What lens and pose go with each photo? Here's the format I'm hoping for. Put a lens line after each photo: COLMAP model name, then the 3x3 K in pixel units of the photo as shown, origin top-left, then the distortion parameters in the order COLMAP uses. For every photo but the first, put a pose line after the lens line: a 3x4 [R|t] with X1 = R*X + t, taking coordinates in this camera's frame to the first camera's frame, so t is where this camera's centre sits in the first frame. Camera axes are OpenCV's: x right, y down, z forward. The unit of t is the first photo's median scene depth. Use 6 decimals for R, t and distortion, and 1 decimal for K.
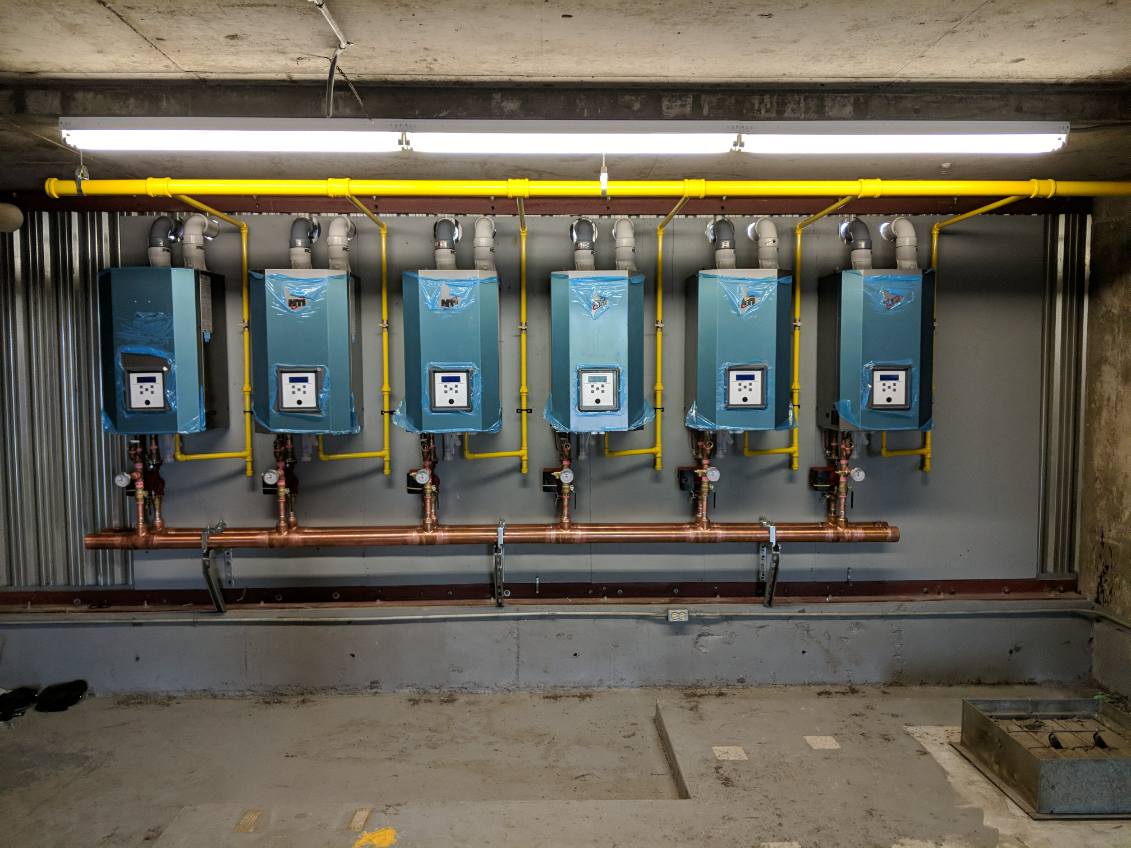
lens RADIAL K [[900.9, 0, 565.5], [0, 900.9, 424.0], [0, 0, 1]] dist [0.034569, -0.017250]
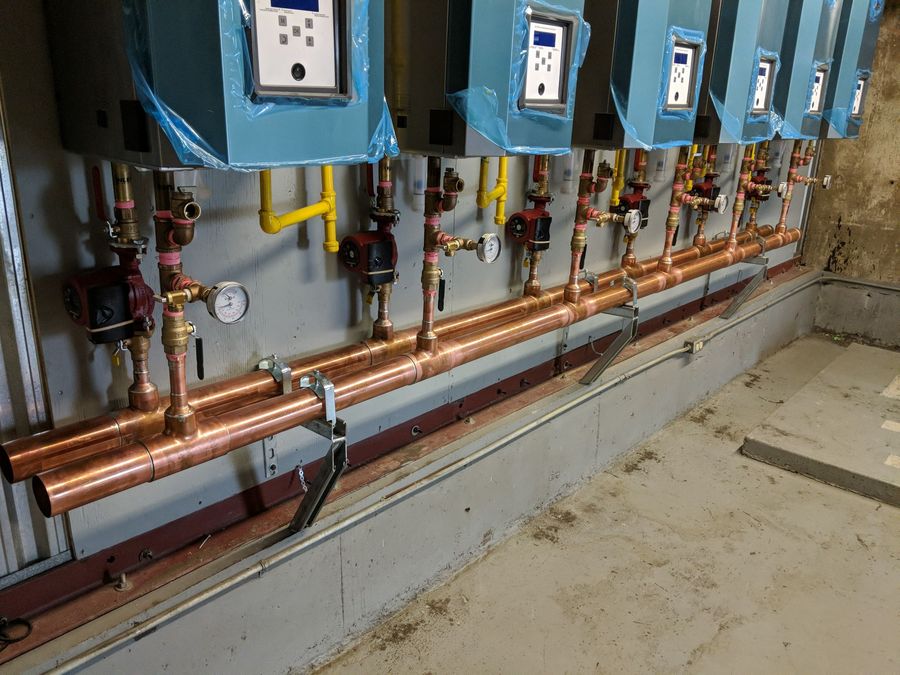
lens RADIAL K [[716.9, 0, 450.0], [0, 716.9, 337.5], [0, 0, 1]] dist [0.034569, -0.017250]
pose [[0.681394, -0.201324, 0.703684, -0.588130], [0.011952, 0.964358, 0.264330, 0.001774], [-0.731819, -0.171702, 0.659514, 0.703735]]
